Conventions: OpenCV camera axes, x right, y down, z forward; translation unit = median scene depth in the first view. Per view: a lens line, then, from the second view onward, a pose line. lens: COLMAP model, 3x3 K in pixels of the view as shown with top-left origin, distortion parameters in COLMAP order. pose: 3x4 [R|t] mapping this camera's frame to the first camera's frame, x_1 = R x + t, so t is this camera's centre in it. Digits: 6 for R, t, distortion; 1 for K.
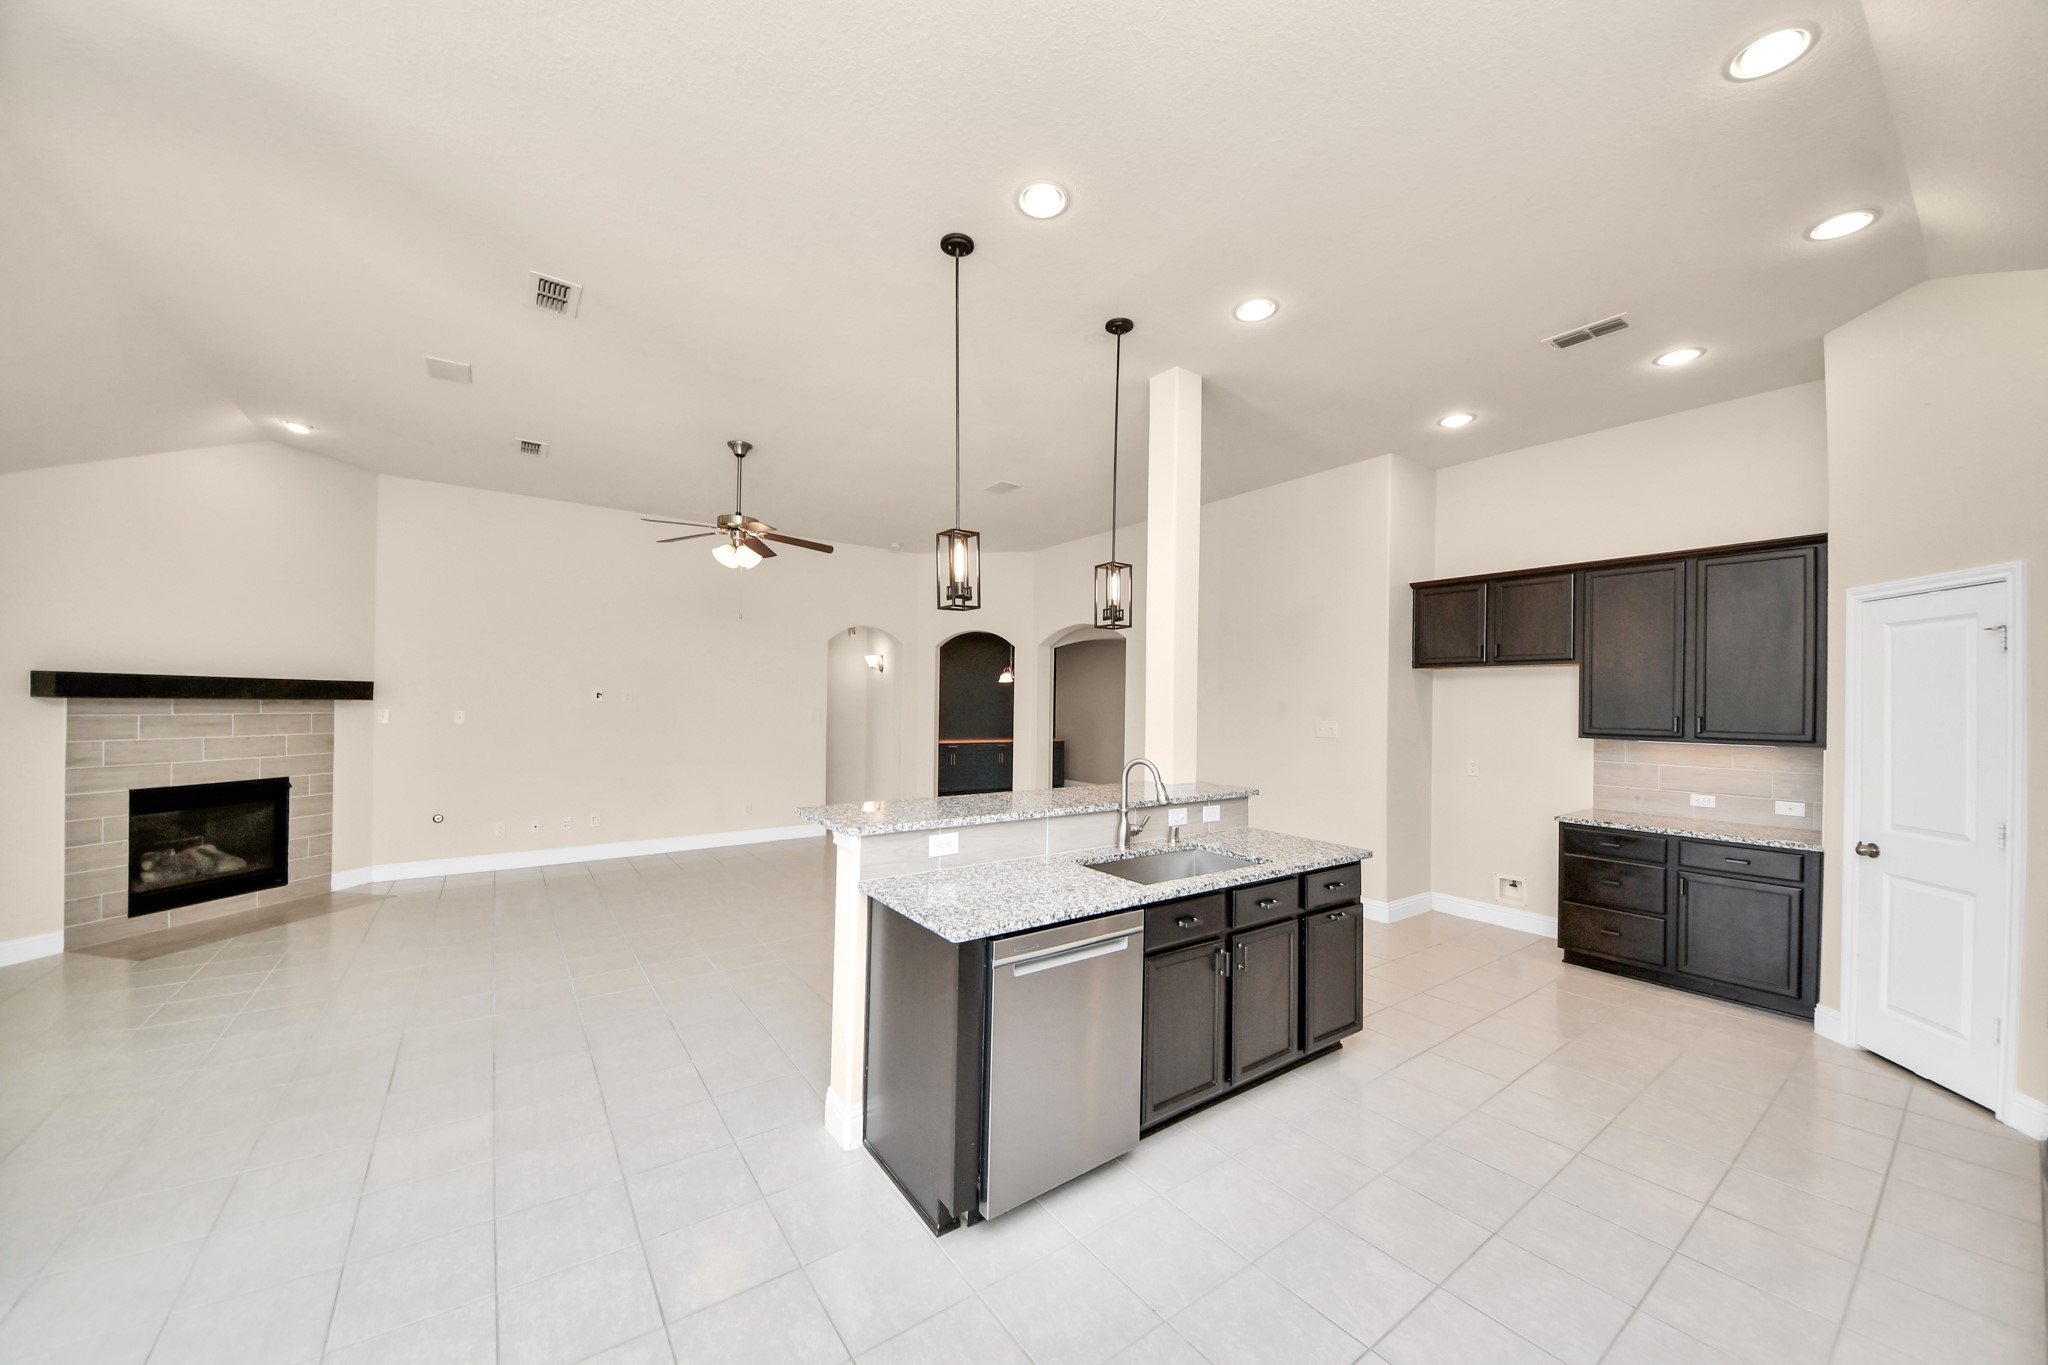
lens RADIAL K [[751.1, 0, 997.8], [0, 751.1, 694.4], [0, 0, 1]] dist [0.000568, -0.002188]
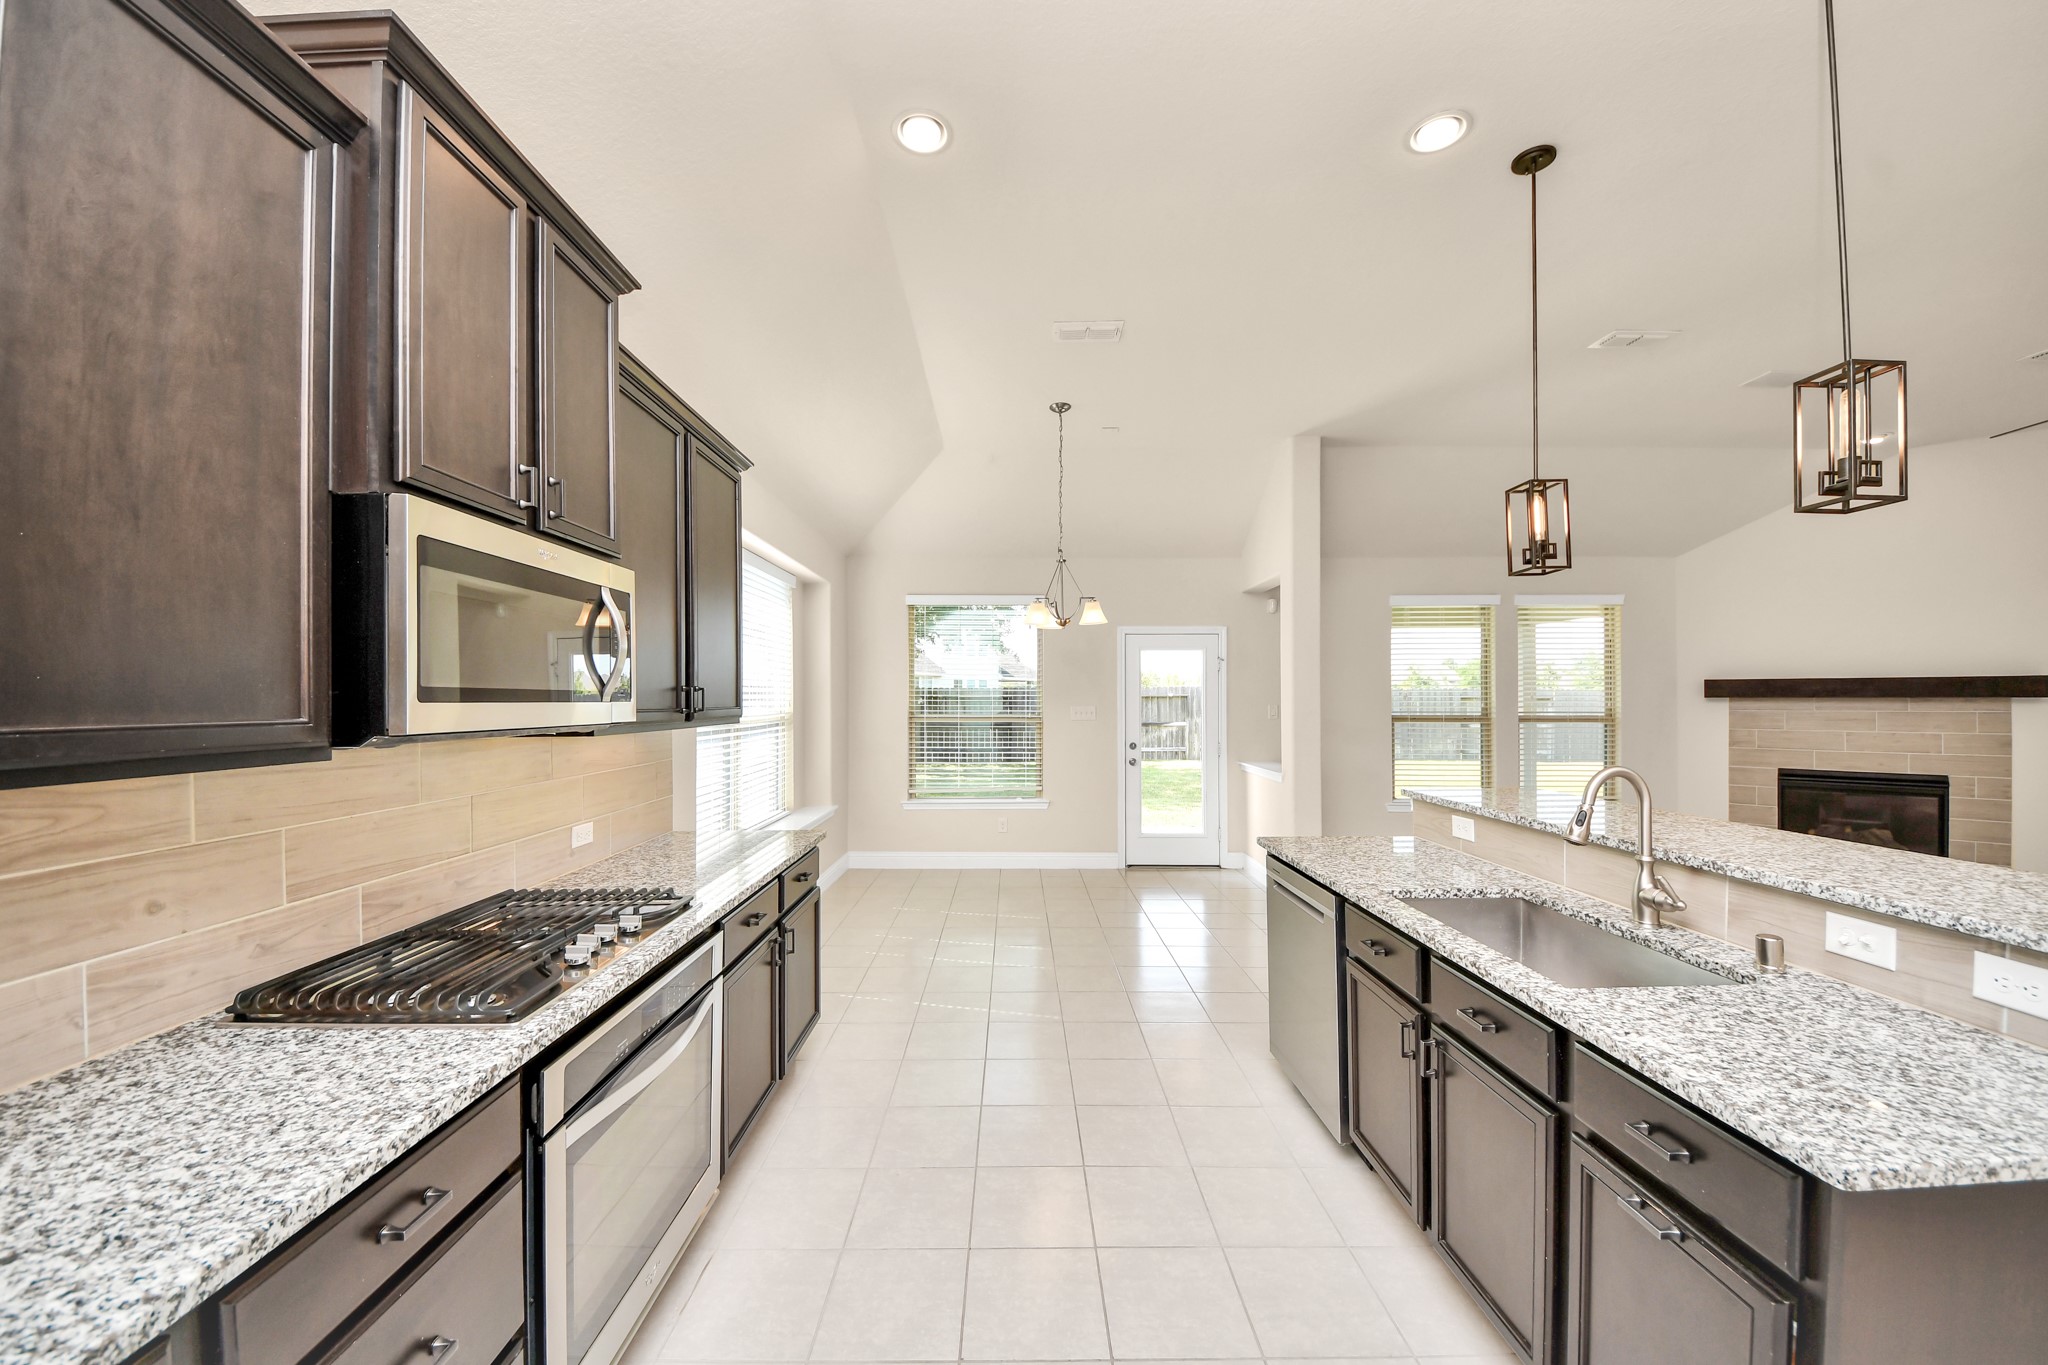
lens RADIAL K [[751.1, 0, 1018.1], [0, 751.1, 694.5], [0, 0, 1]] dist [0.000568, -0.002188]
pose [[-0.568626, -0.017191, -0.822417, 0.688975], [0.001903, 0.999751, -0.022214, 0.027184], [0.822594, -0.014197, -0.568452, 0.680767]]
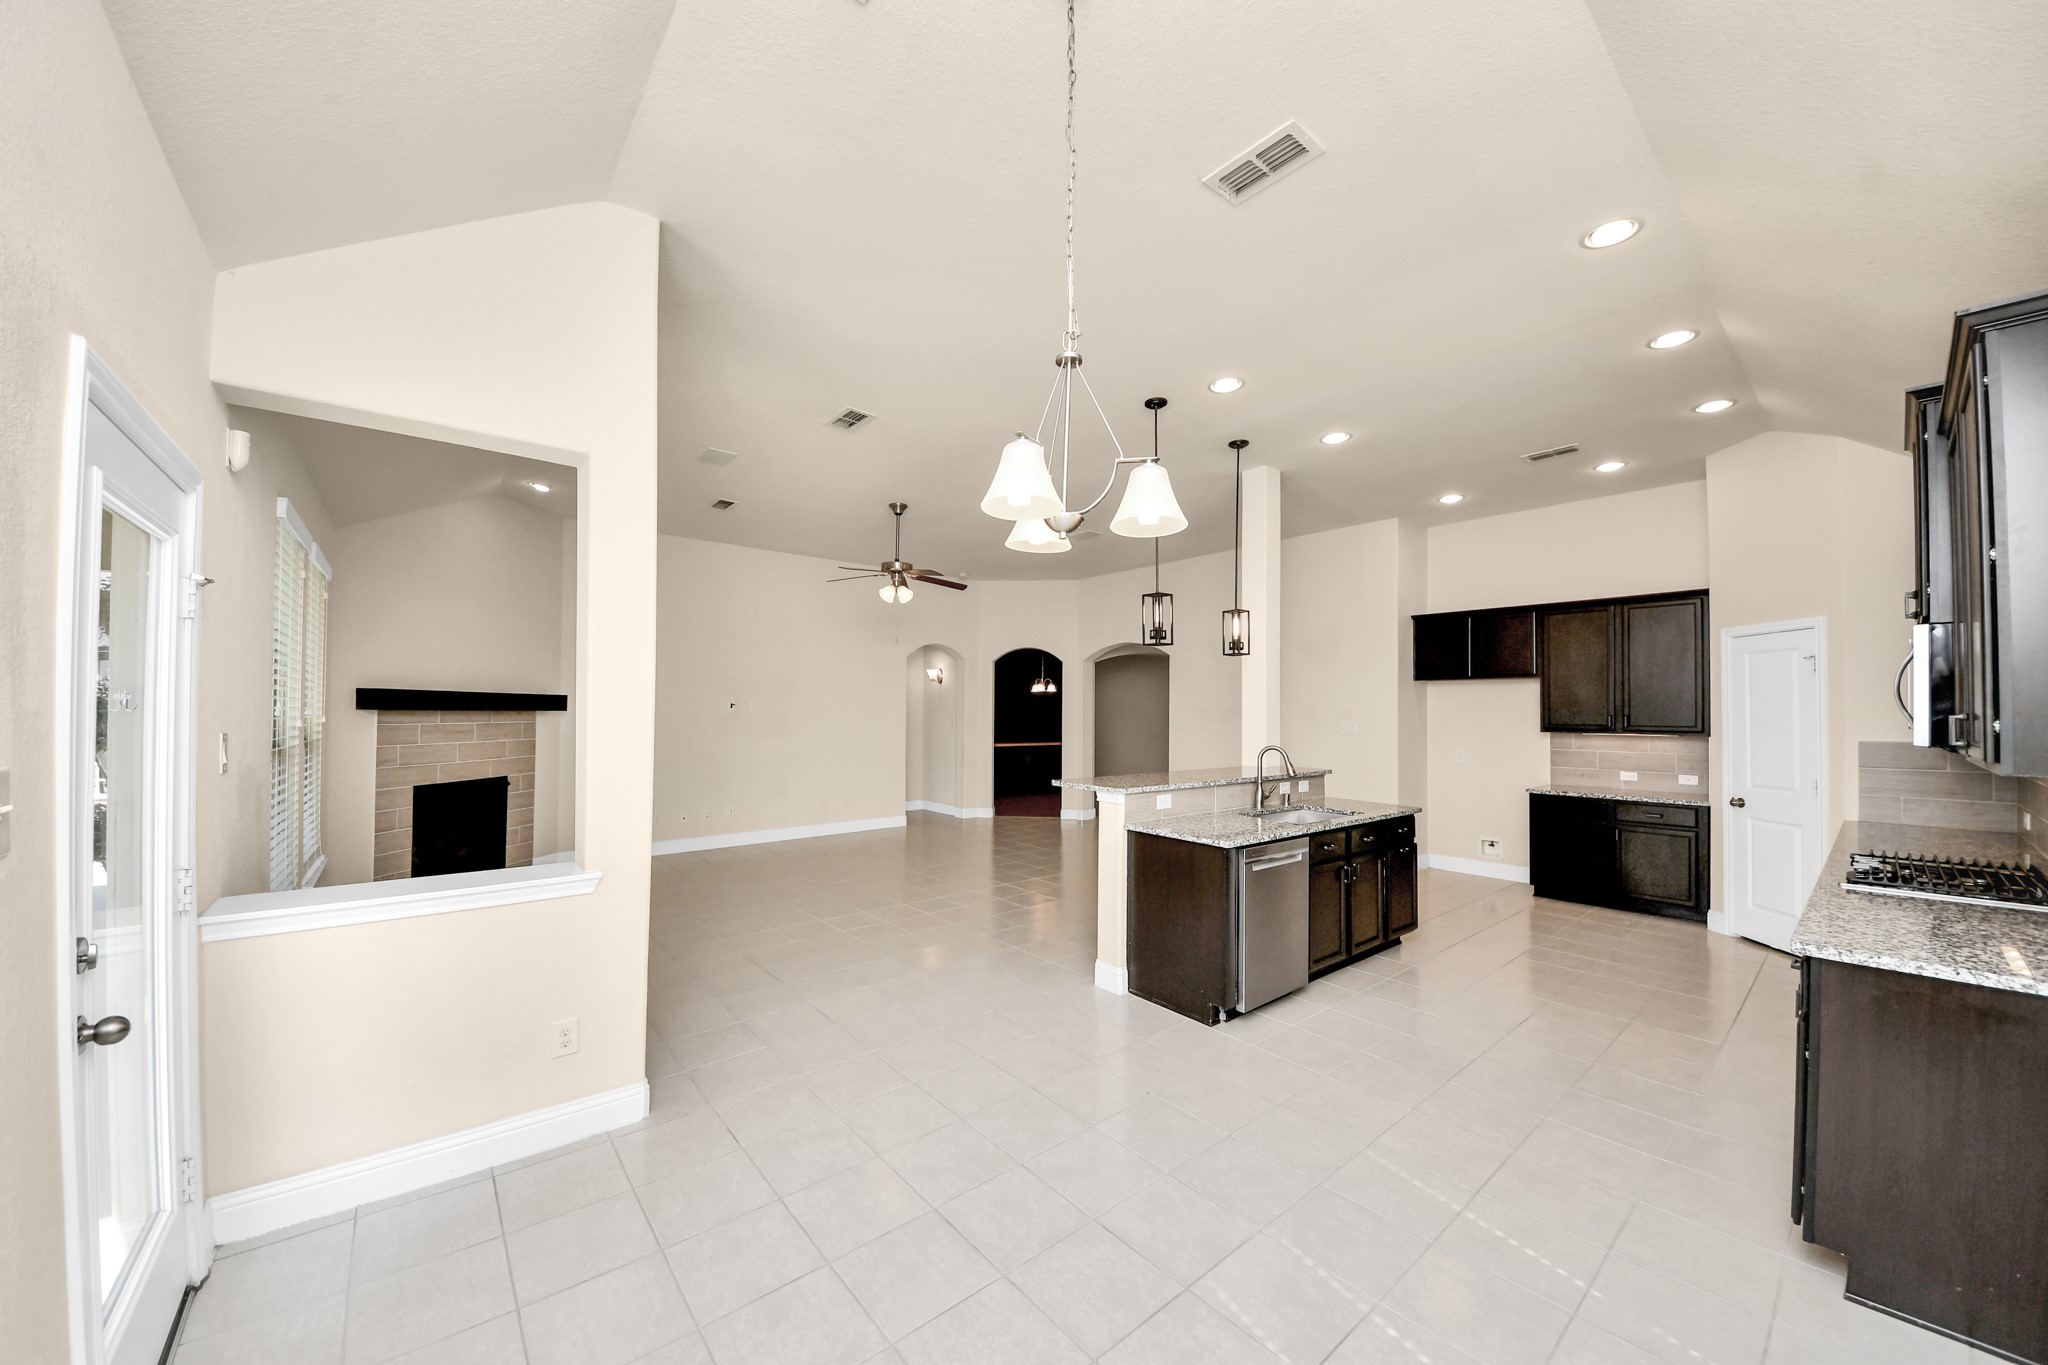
lens RADIAL K [[751.1, 0, 989.3], [0, 751.1, 691.1], [0, 0, 1]] dist [0.000568, -0.002188]
pose [[0.998104, -0.005843, 0.061279, -0.310233], [0.006711, 0.999880, -0.013964, -0.003584], [-0.061190, 0.014349, 0.998023, -0.299927]]
